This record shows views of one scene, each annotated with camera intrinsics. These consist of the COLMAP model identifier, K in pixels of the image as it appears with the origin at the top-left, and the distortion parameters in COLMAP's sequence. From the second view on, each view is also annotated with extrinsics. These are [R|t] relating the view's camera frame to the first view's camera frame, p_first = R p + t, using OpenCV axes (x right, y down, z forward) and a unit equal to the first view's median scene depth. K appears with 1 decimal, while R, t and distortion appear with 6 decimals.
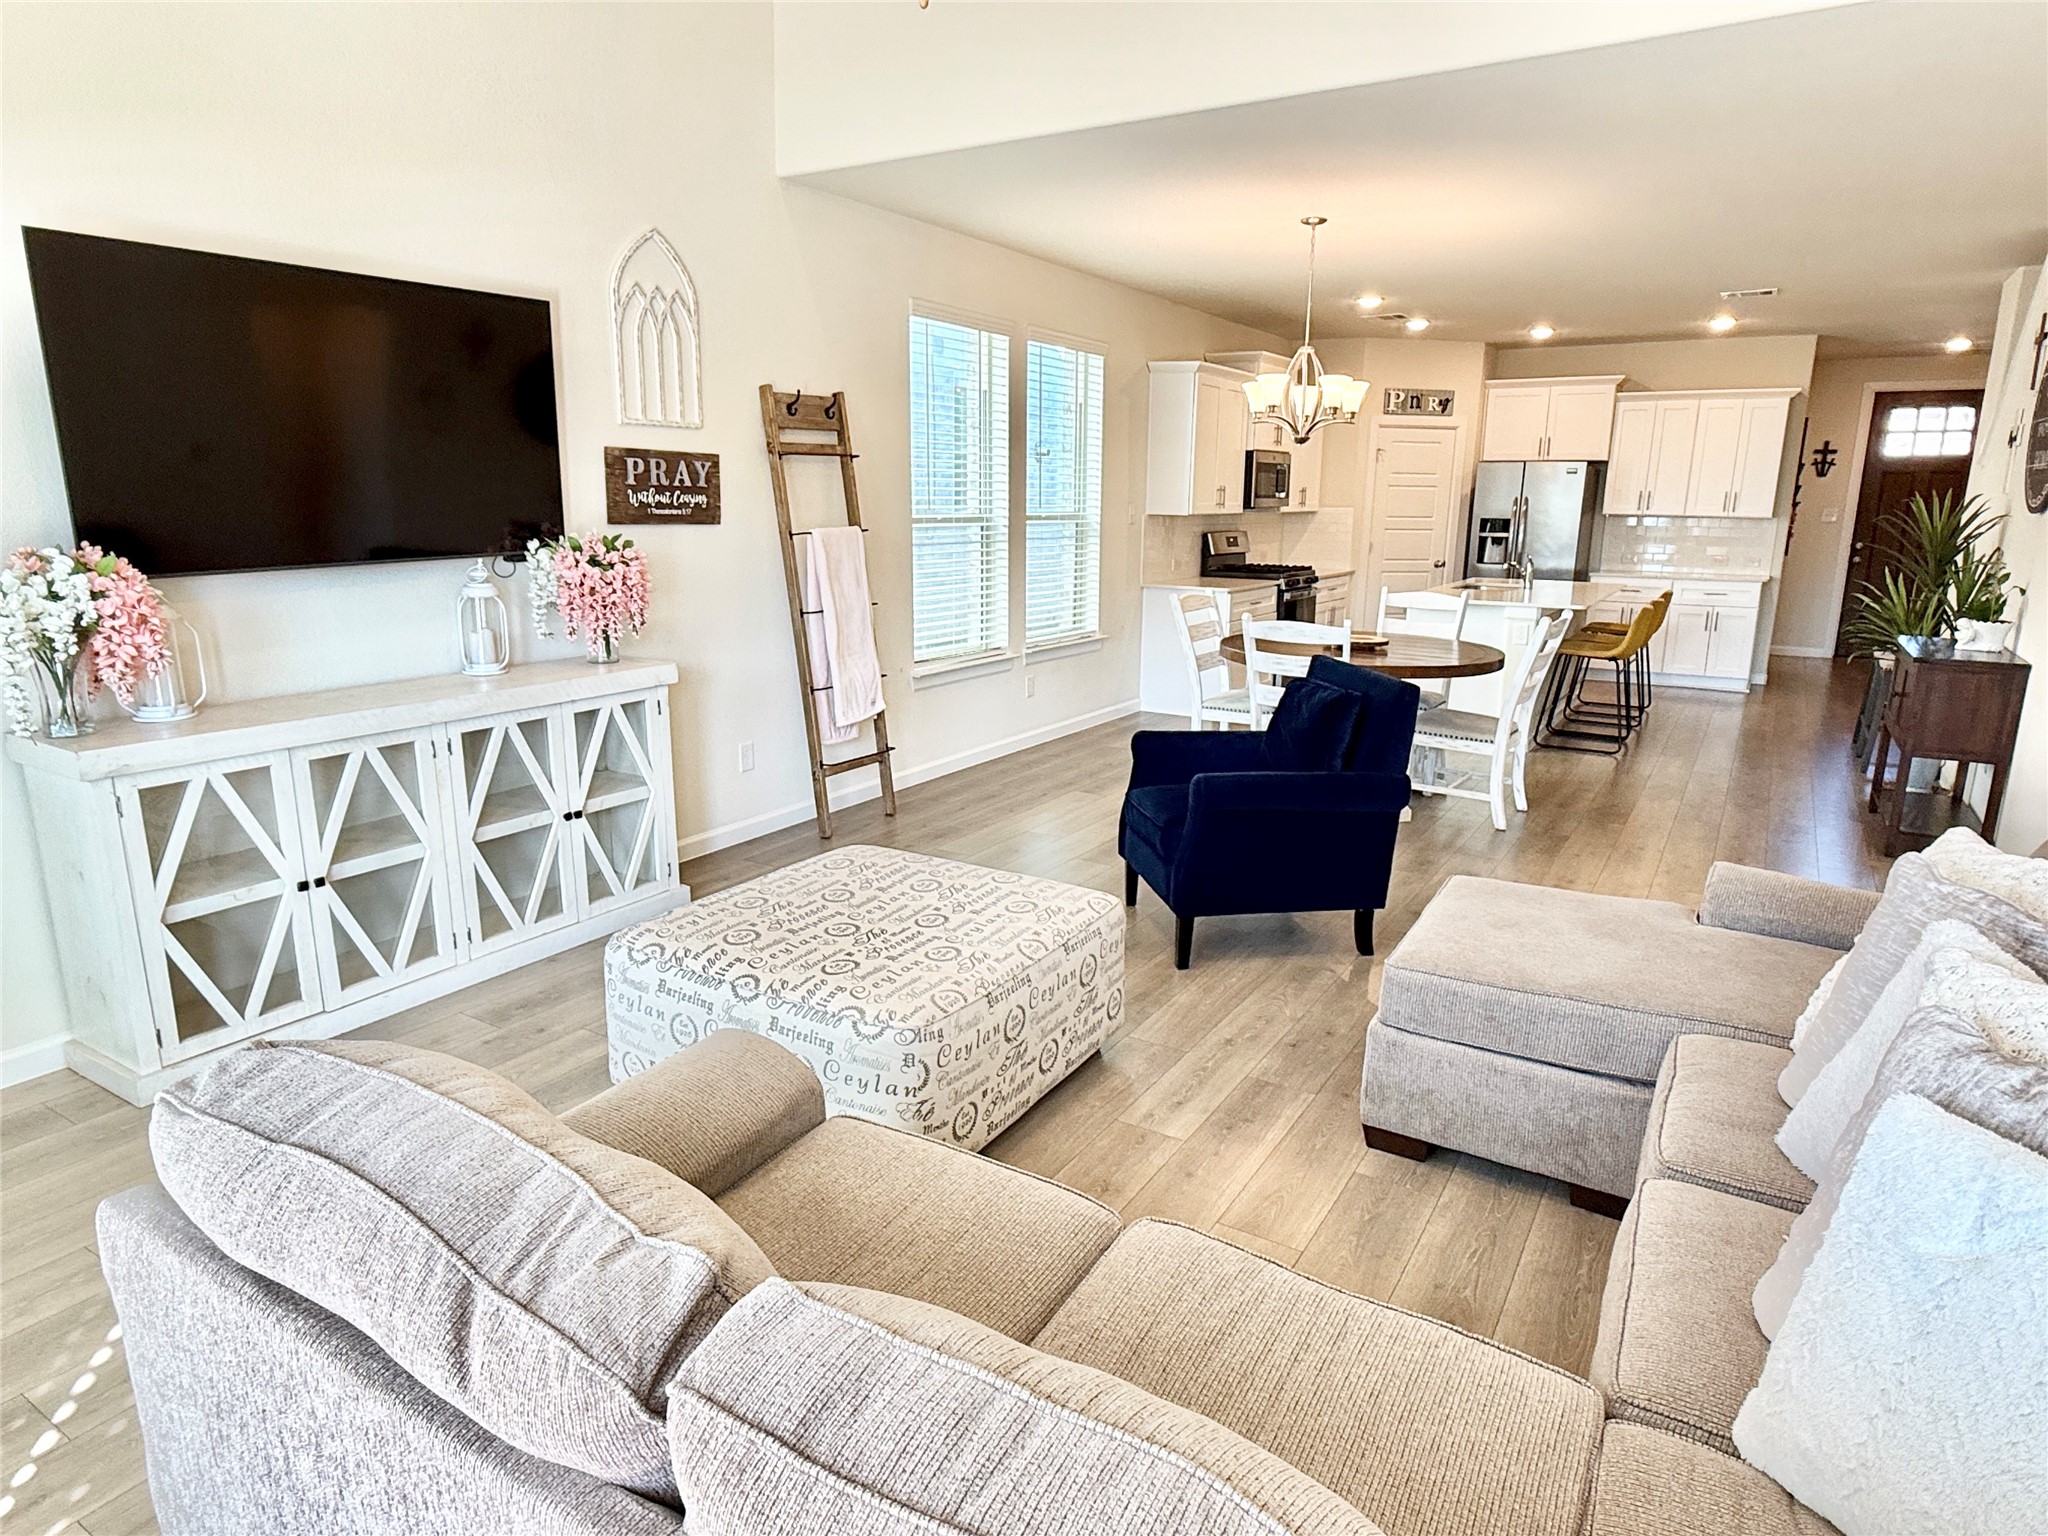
lens RADIAL K [[1188.9, 0, 1017.5], [0, 1188.9, 767.7], [0, 0, 1]] dist [-0.004840, -0.002608]
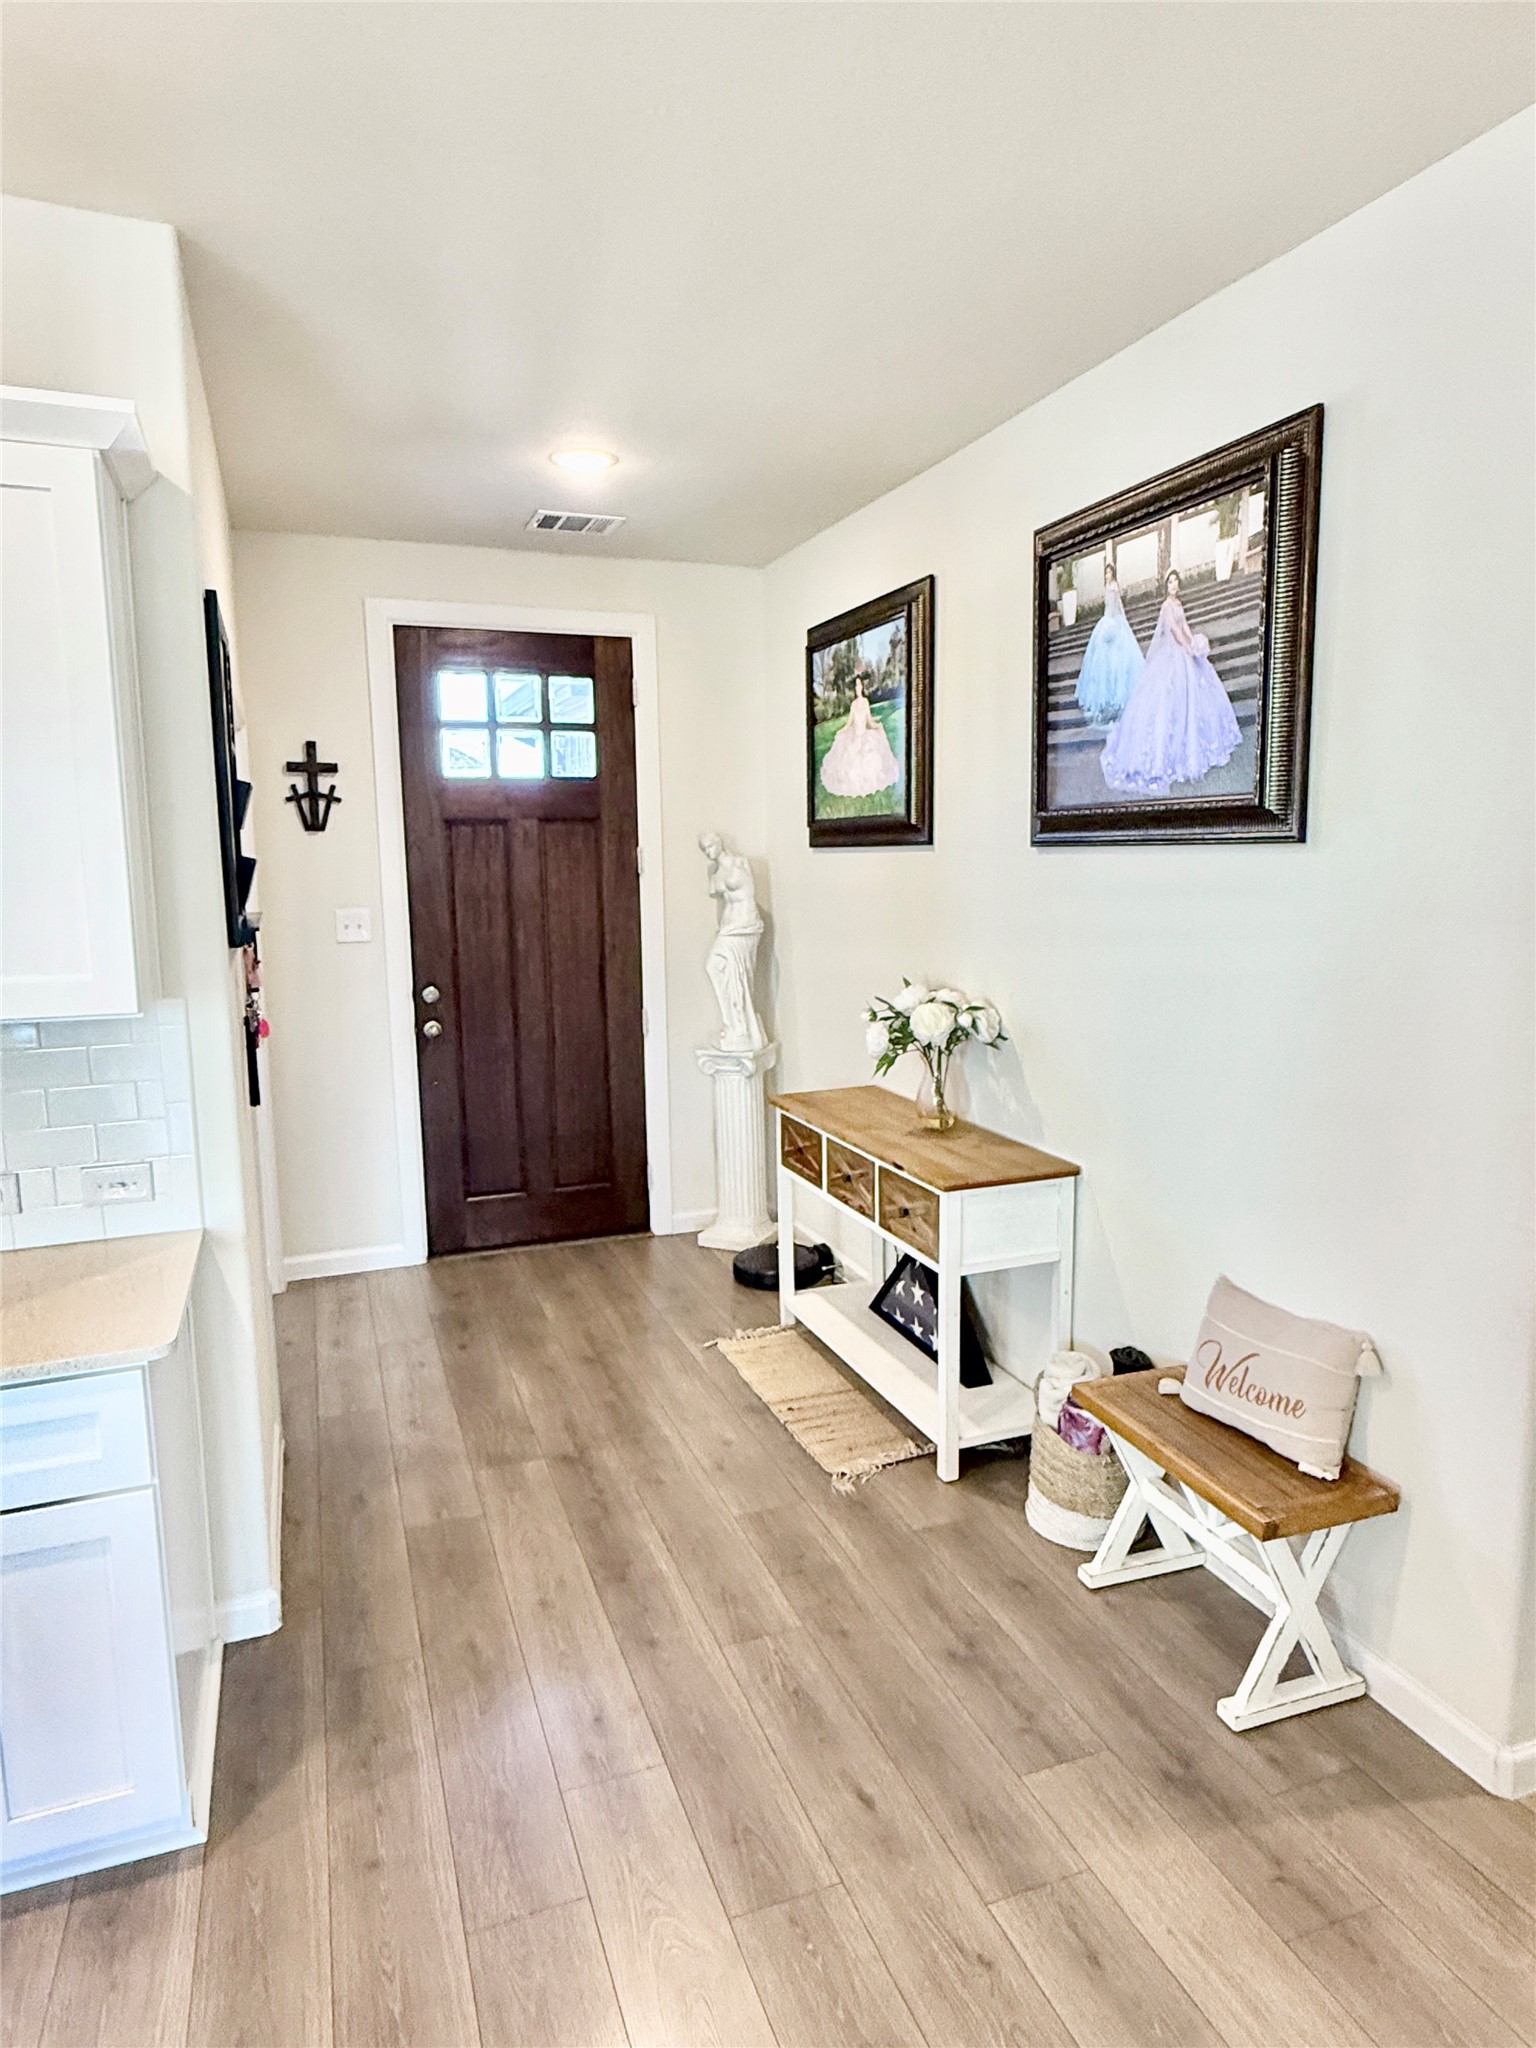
lens RADIAL K [[1241.1, 0, 767.3], [0, 1241.1, 1025.9], [0, 0, 1]] dist [-0.001219, 0.001285]
pose [[0.602190, -0.127338, 0.788132, 0.491966], [0.197505, 0.980273, 0.007474, -0.175834], [-0.773537, 0.151160, 0.615461, 0.722696]]
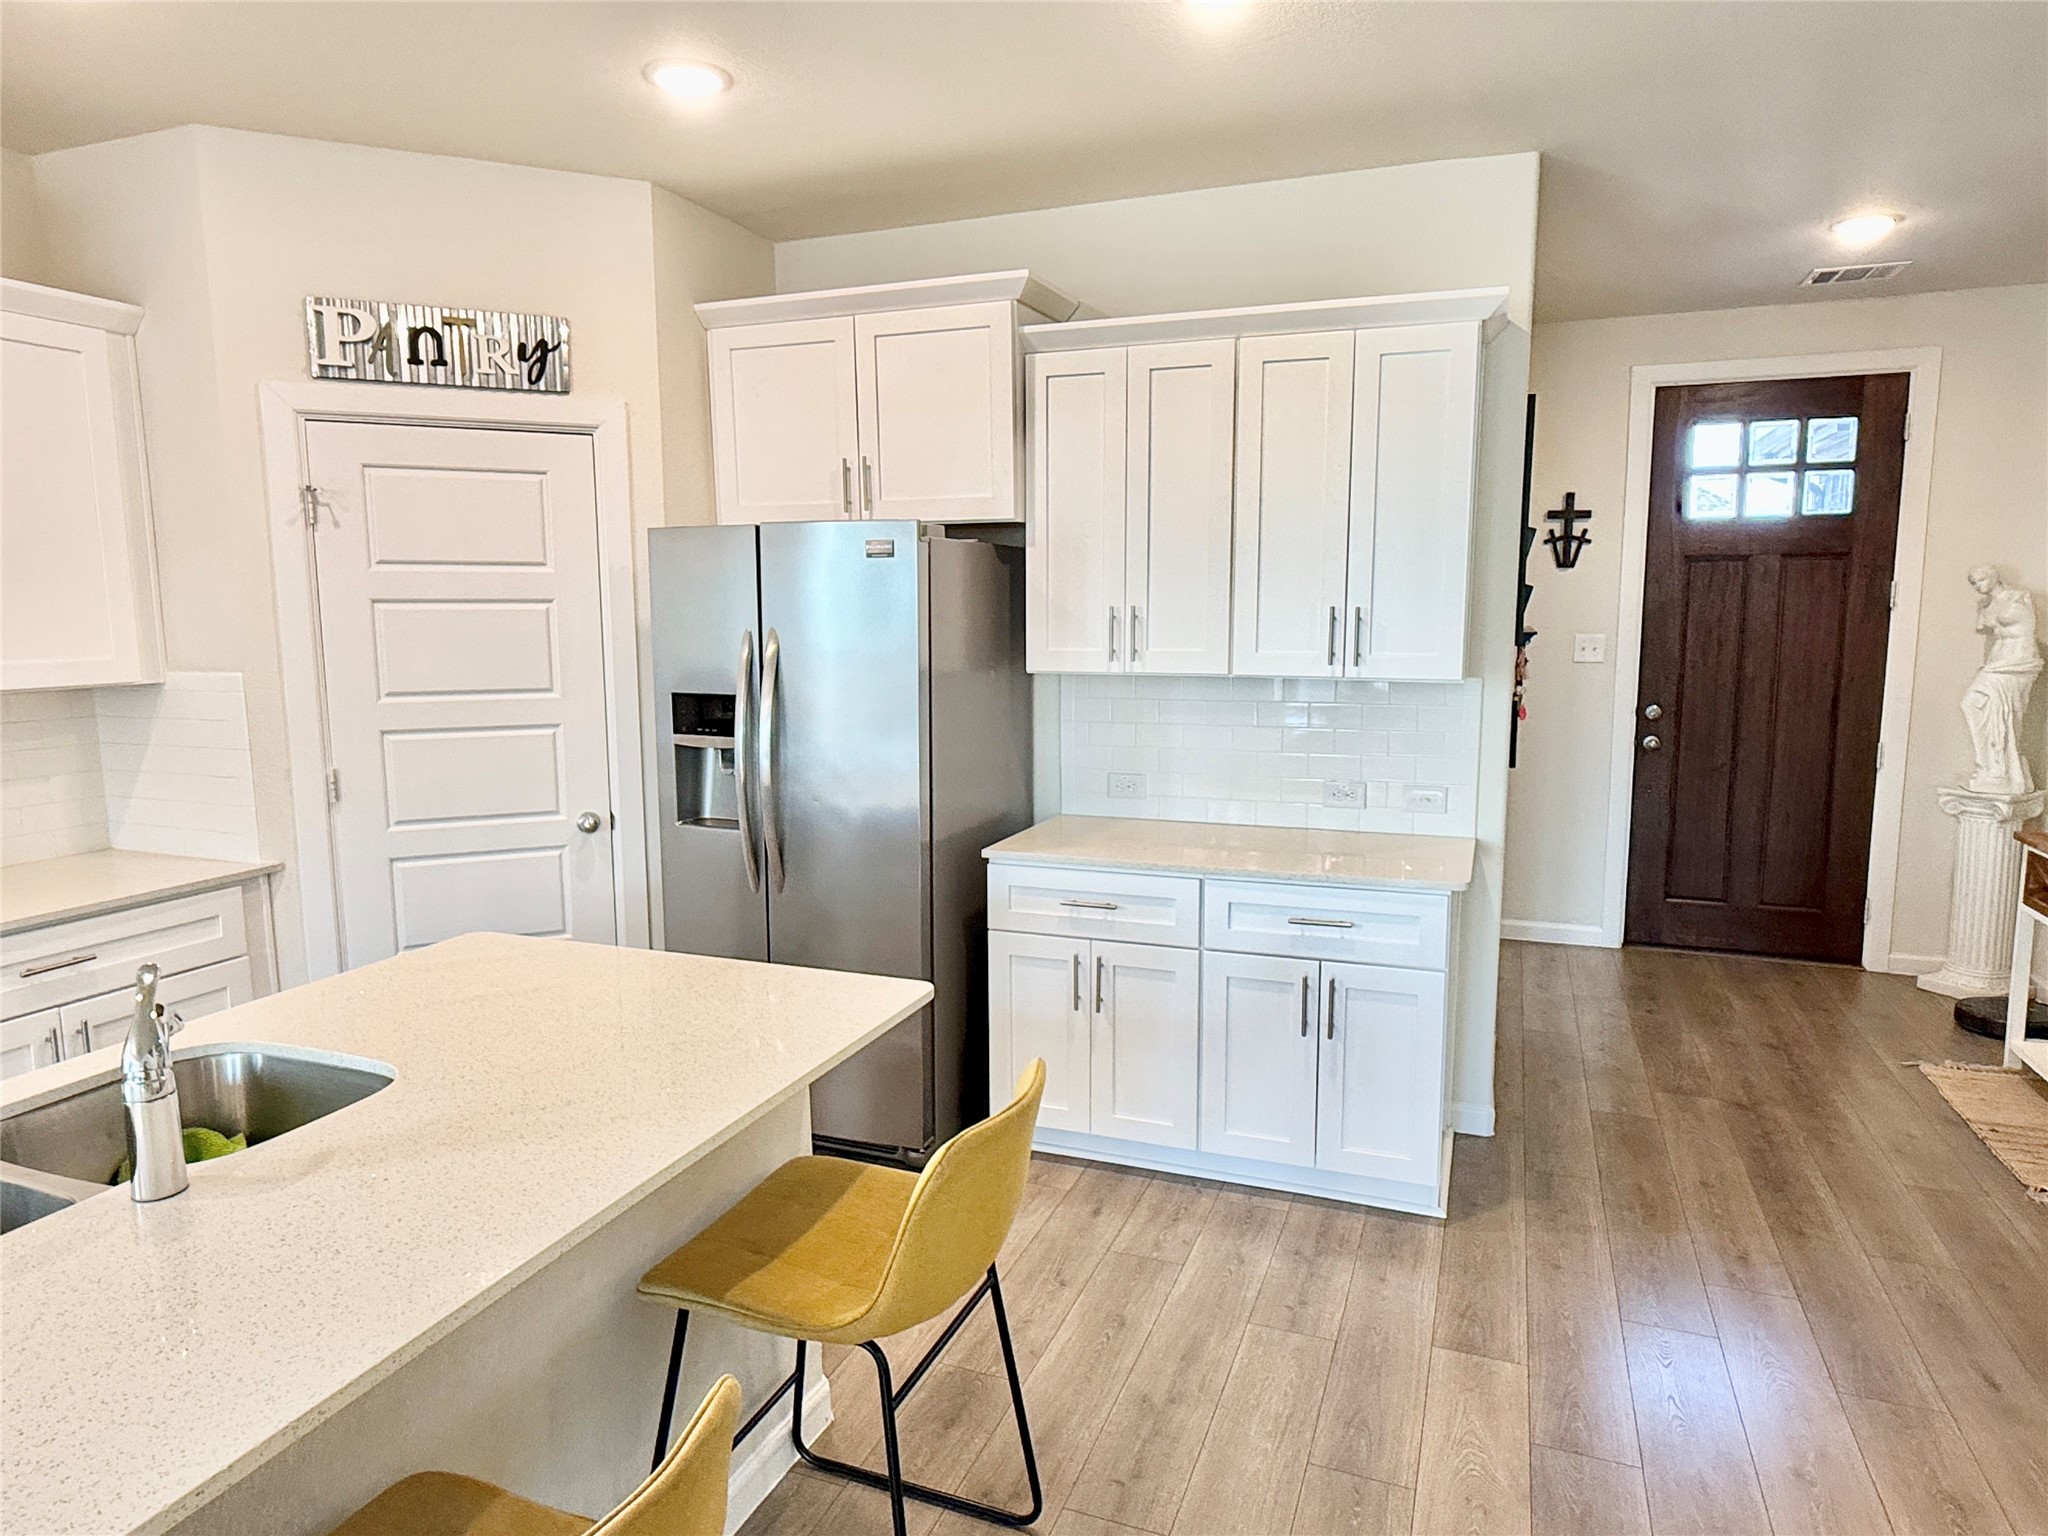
lens RADIAL K [[1241.1, 0, 1023.3], [0, 1241.1, 773.4], [0, 0, 1]] dist [-0.001219, 0.001285]
pose [[0.980769, -0.039153, 0.191203, 0.418773], [0.056736, 0.994559, -0.087366, -0.151375], [-0.186742, 0.096534, 0.977655, 0.641001]]
